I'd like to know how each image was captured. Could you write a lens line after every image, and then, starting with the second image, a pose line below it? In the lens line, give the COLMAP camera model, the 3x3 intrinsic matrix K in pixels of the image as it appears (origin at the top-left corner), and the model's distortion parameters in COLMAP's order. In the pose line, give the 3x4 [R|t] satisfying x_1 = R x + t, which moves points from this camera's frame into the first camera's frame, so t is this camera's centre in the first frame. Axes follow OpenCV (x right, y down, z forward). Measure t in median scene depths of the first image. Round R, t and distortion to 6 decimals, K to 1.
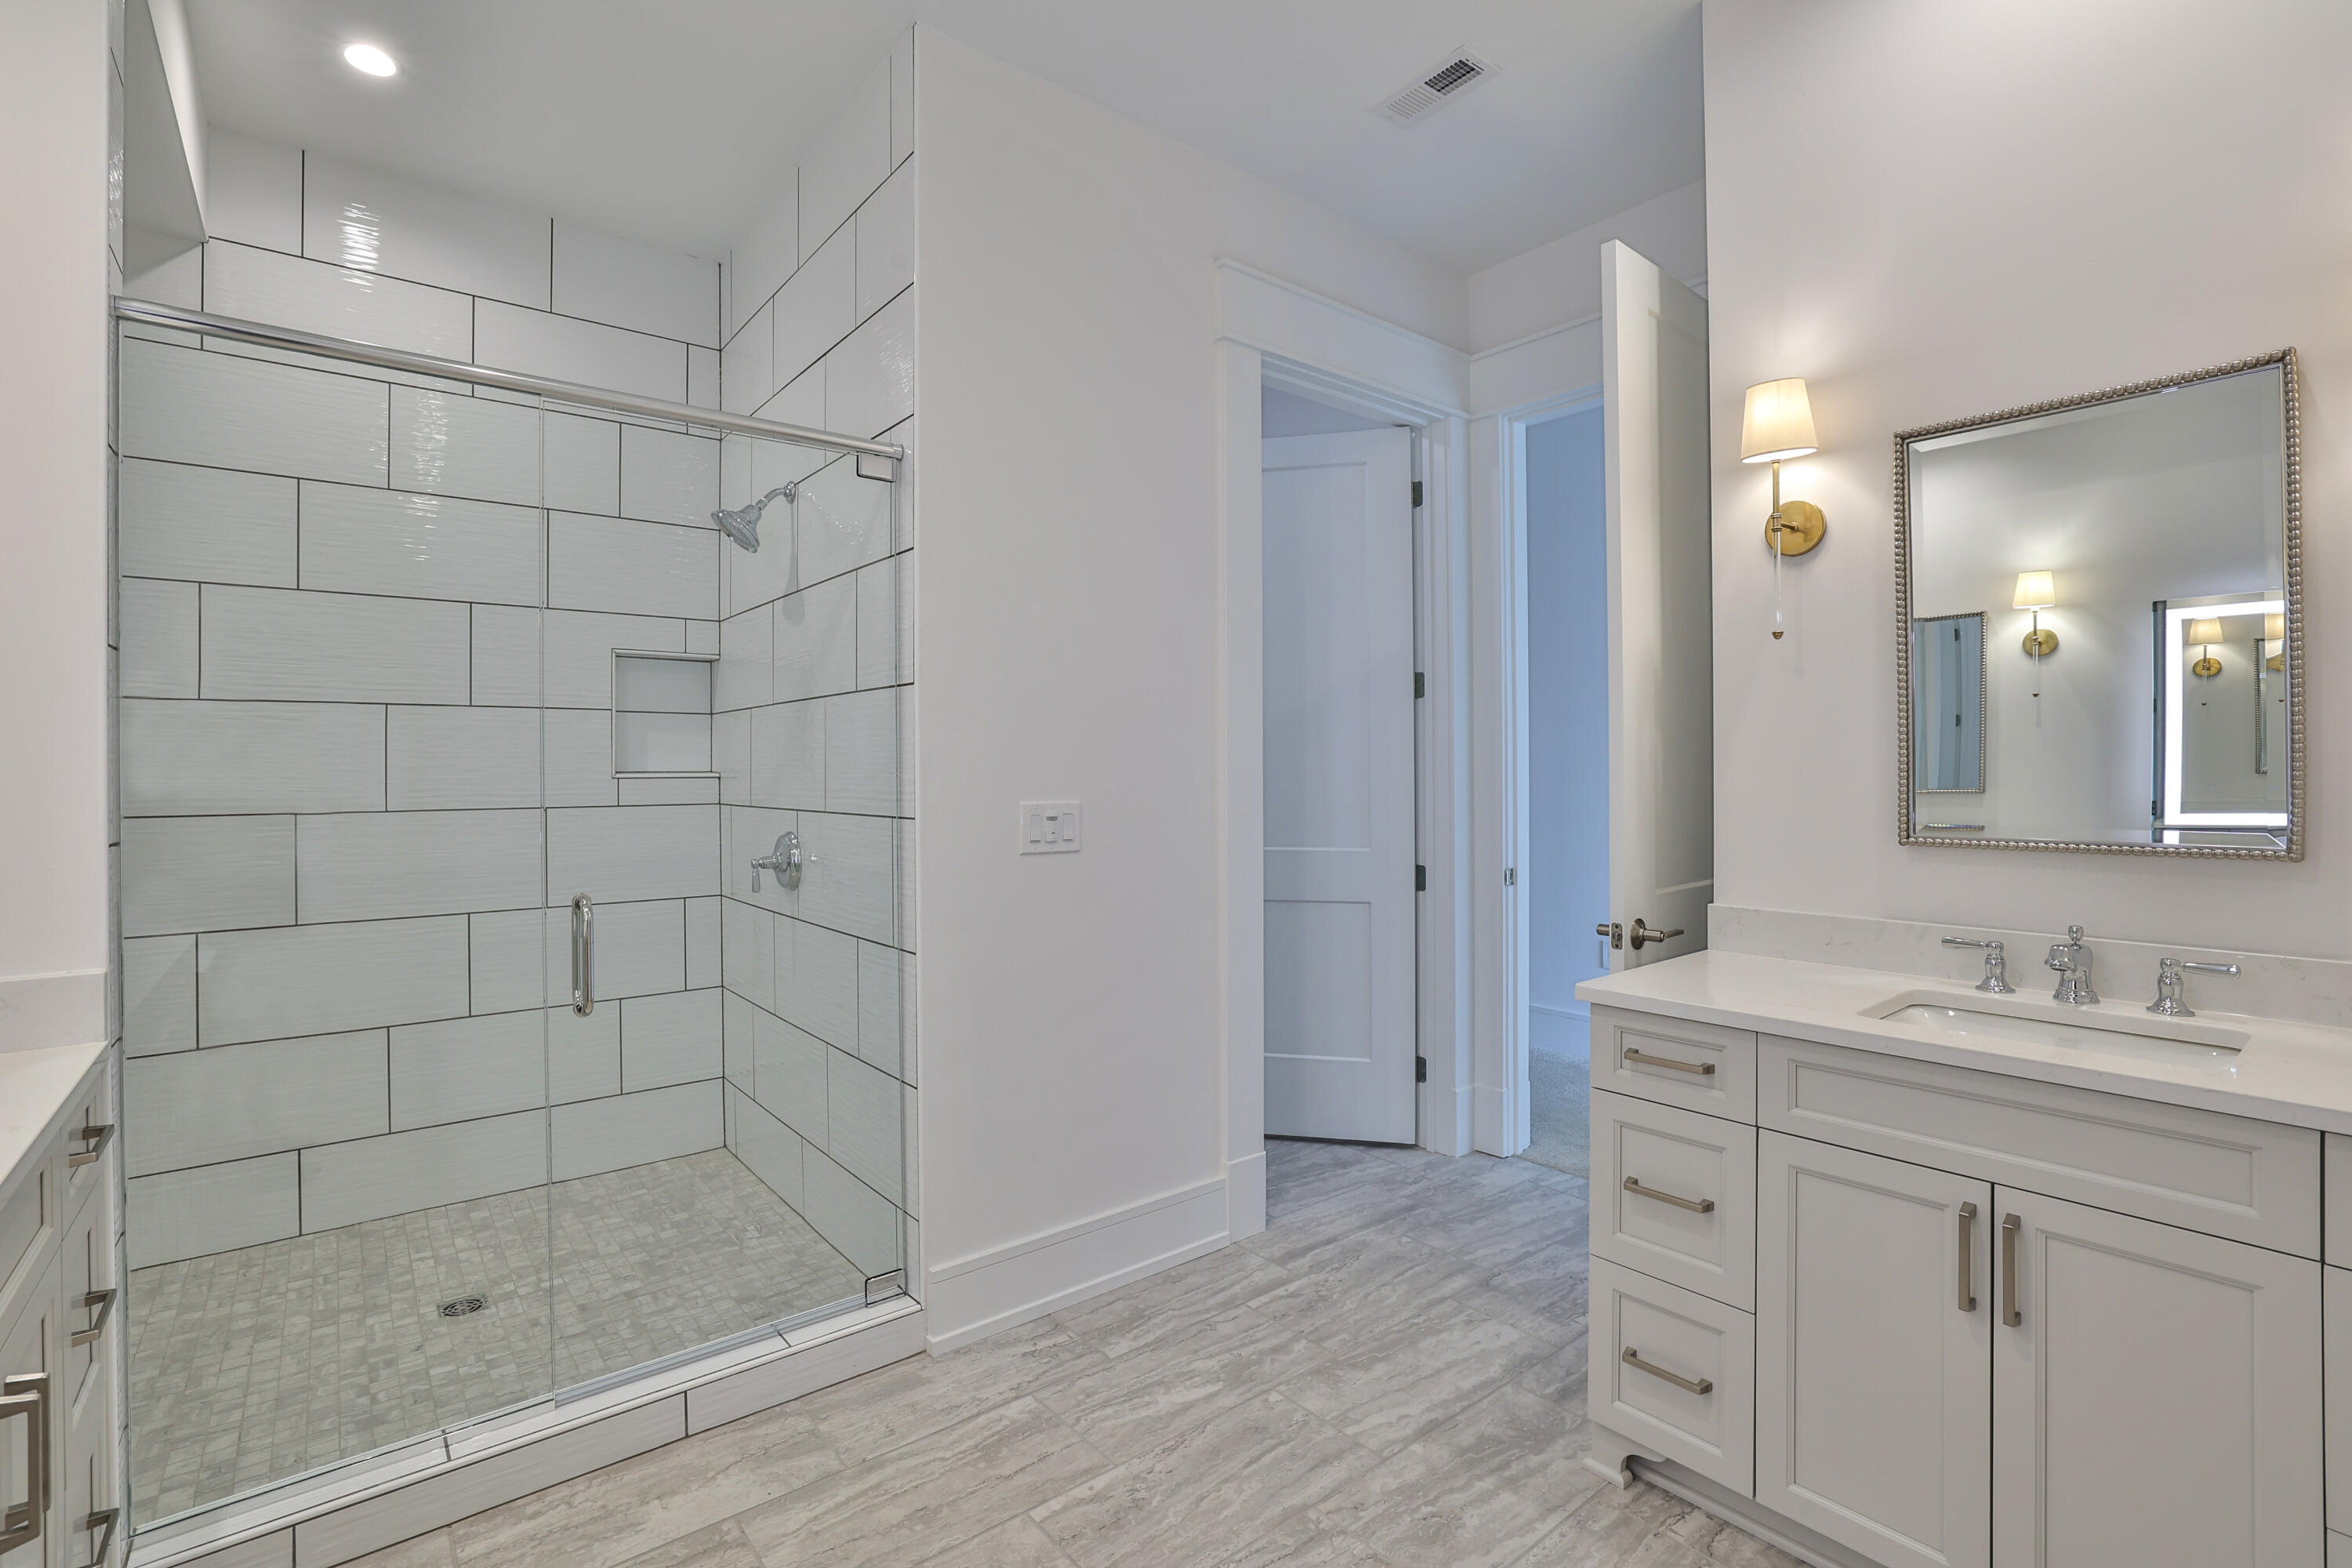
lens RADIAL K [[1062.2, 0, 1176.0], [0, 1062.2, 784.0], [0, 0, 1]] dist [-0.054201, 0.005498]
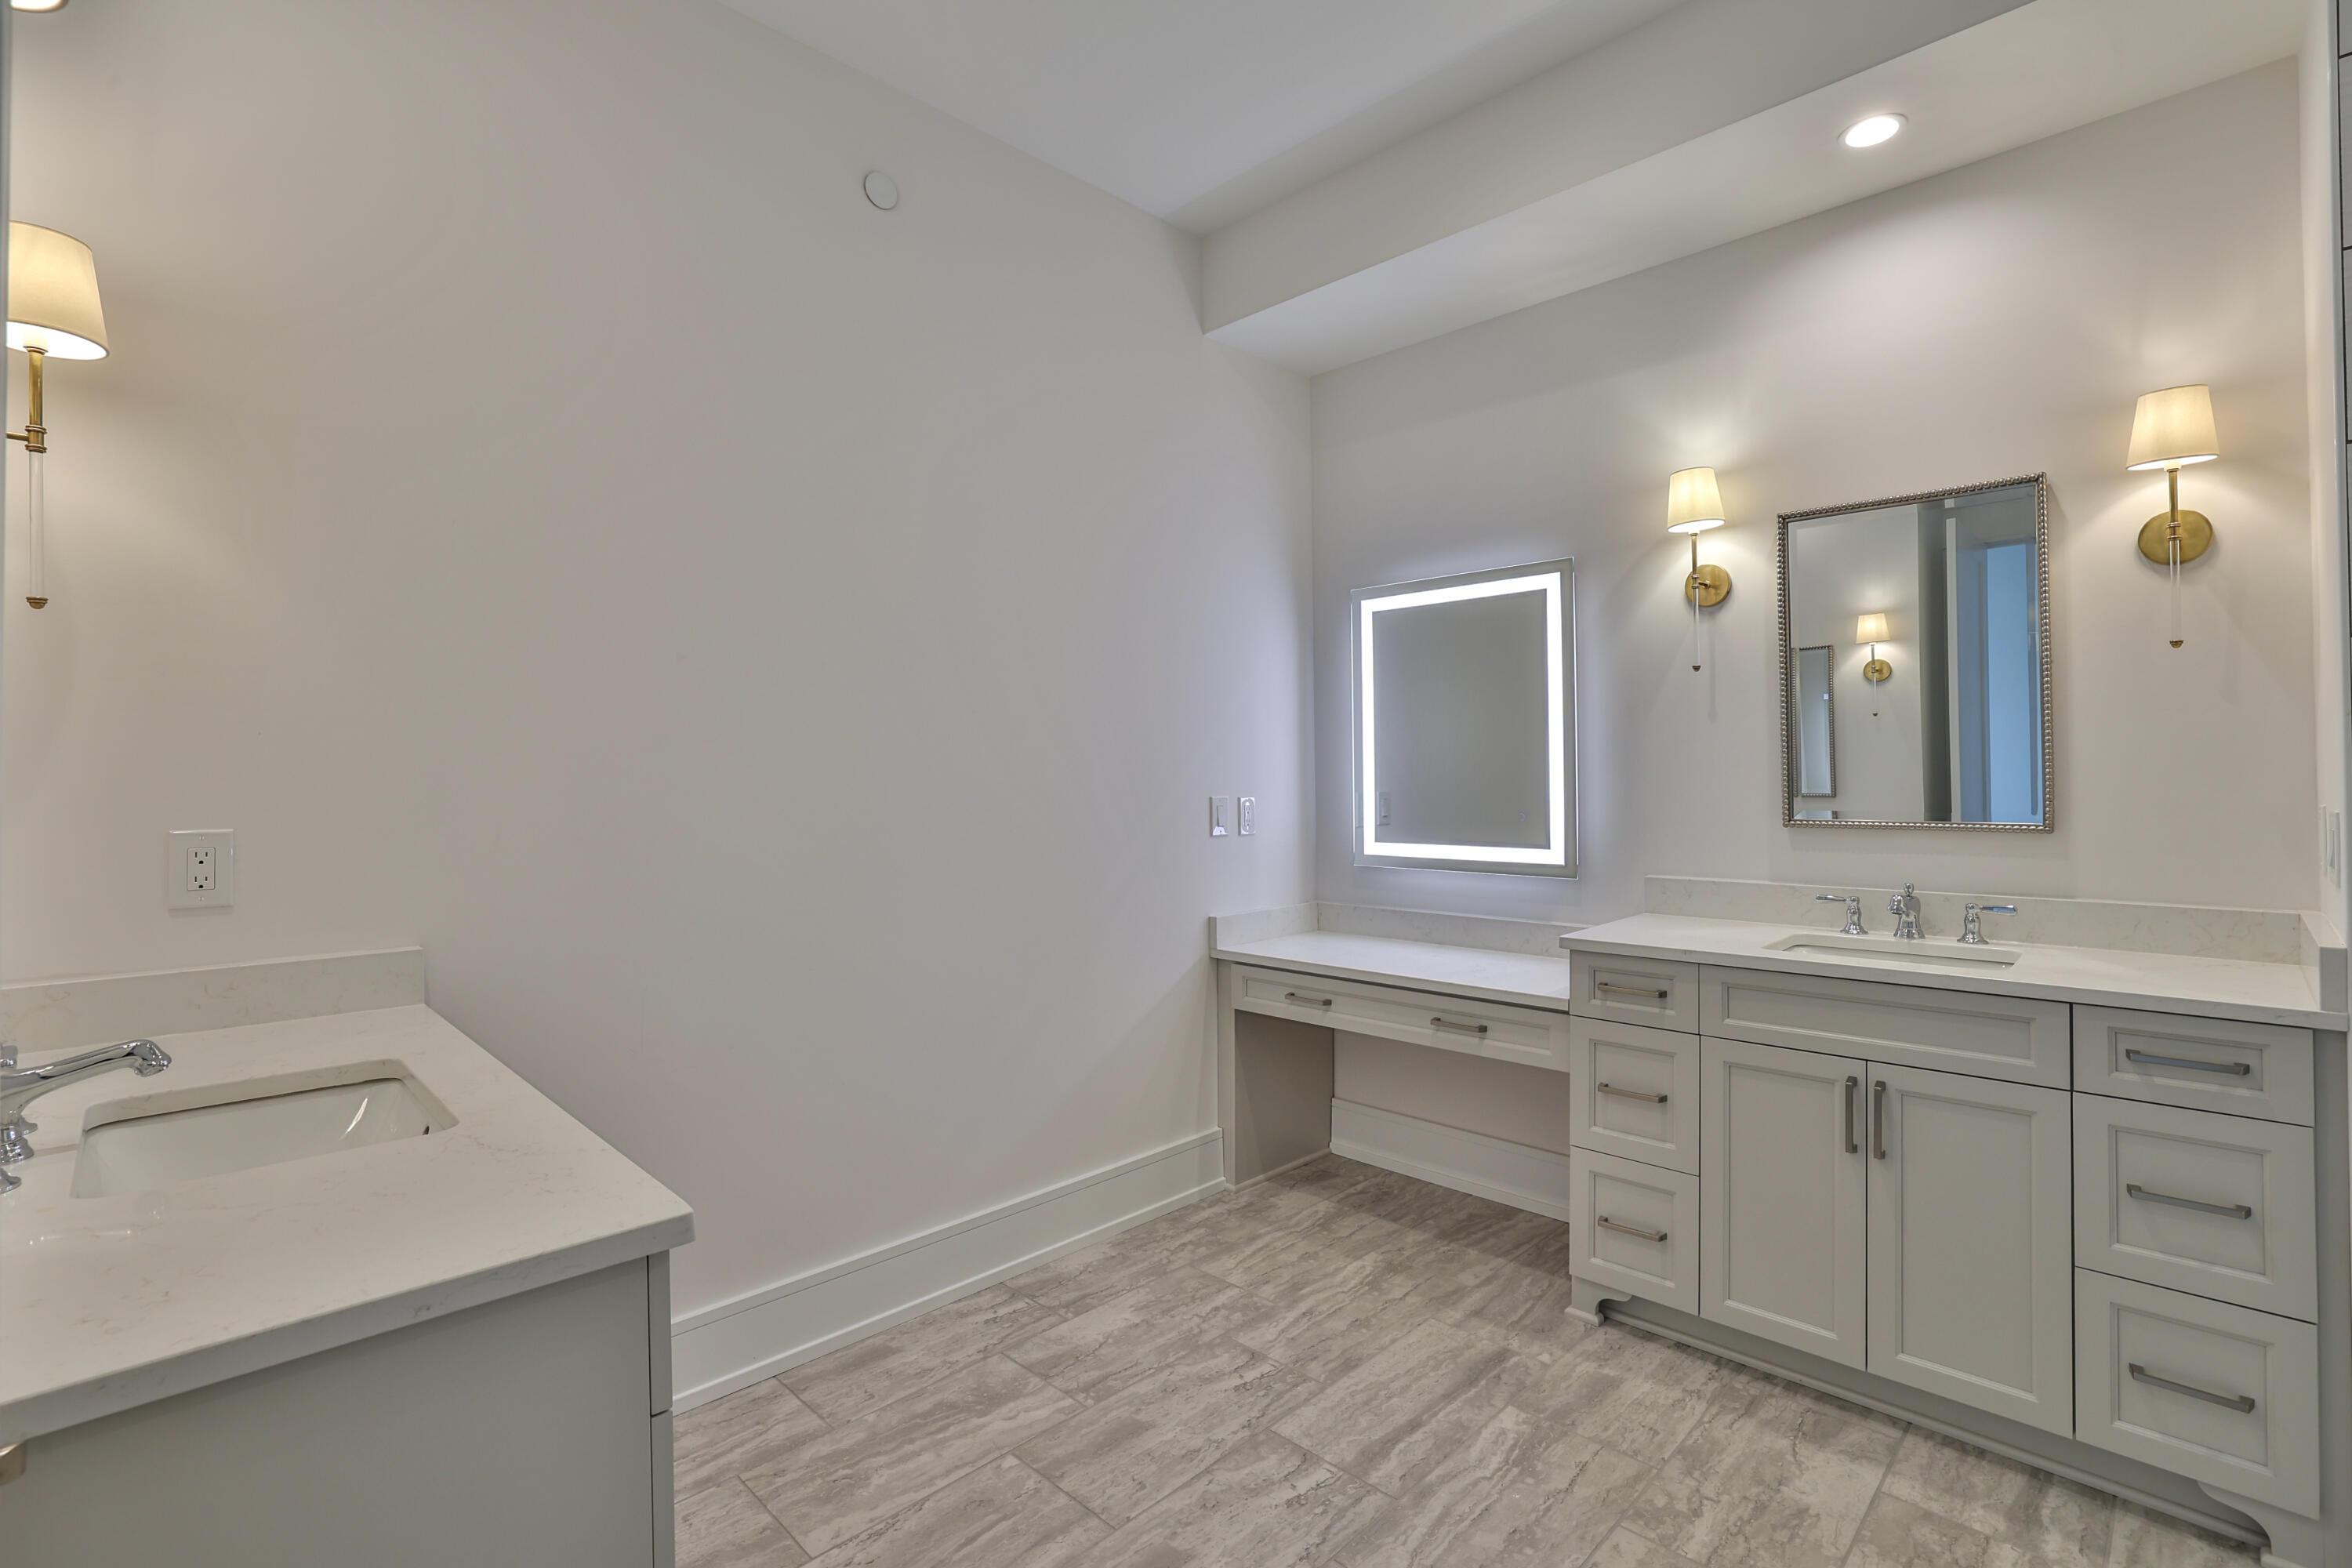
lens RADIAL K [[1033.0, 0, 1171.1], [0, 1033.0, 771.7], [0, 0, 1]] dist [-0.074051, 0.000001]
pose [[0.994508, -0.010798, 0.104106, -0.222587], [0.012228, 0.999839, -0.013099, -0.000878], [-0.103948, 0.014300, 0.994480, -0.200803]]
